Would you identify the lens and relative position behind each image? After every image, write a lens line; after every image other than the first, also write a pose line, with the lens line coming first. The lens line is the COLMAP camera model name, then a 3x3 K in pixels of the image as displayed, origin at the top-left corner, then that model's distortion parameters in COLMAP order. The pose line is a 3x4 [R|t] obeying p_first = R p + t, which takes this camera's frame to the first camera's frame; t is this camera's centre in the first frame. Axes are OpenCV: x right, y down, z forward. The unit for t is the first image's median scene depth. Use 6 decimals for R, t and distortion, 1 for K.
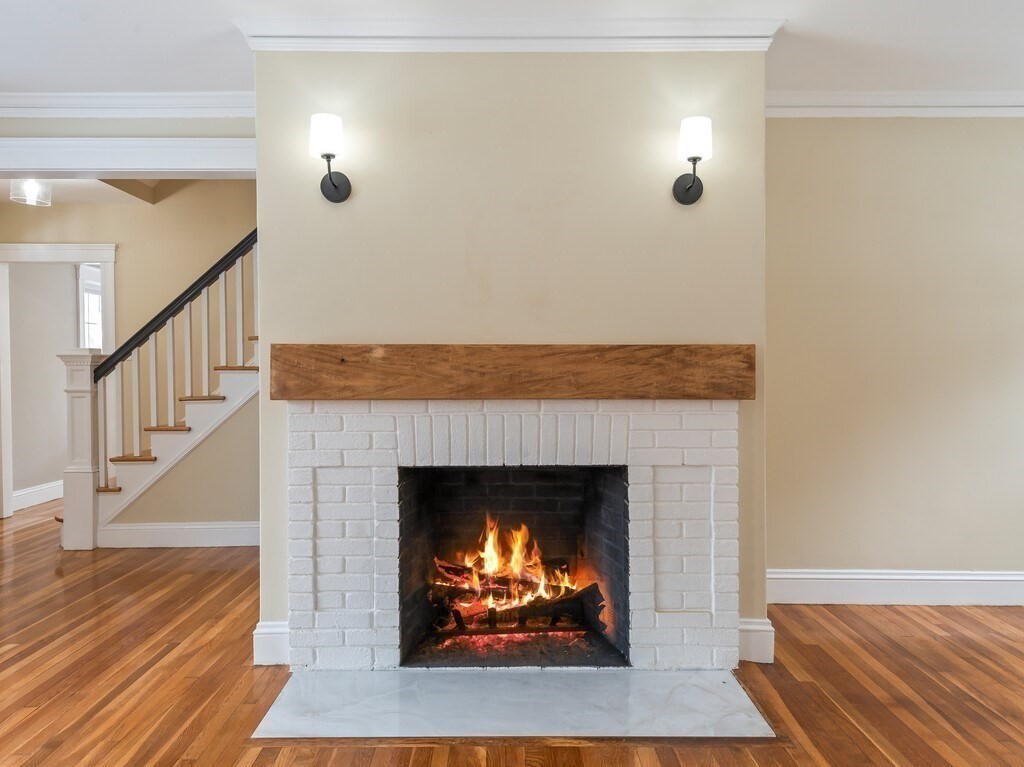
lens RADIAL K [[737.7, 0, 512.0], [0, 737.7, 383.5], [0, 0, 1]] dist [0.041751, -0.004438]
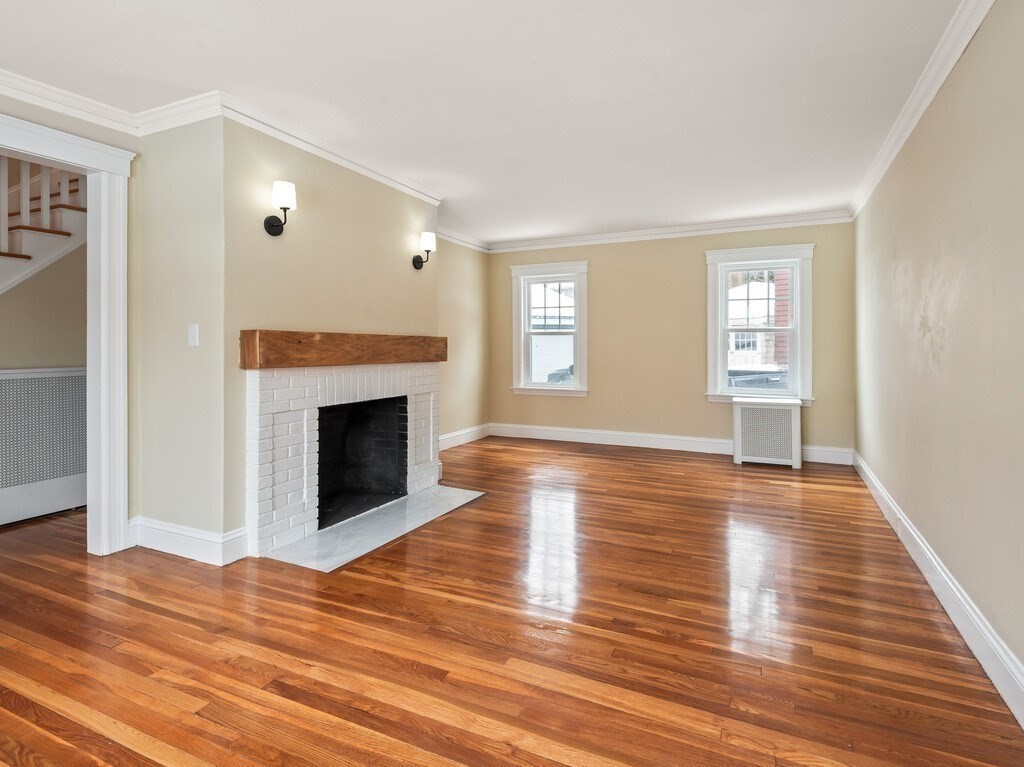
lens RADIAL K [[552.1, 0, 523.3], [0, 552.1, 349.9], [0, 0, 1]] dist [0.004260, 0.000144]
pose [[0.407673, -0.001737, 0.913126, -1.069758], [0.012779, 0.999911, -0.003803, -0.003515], [-0.913038, 0.013219, 0.407659, 0.091385]]
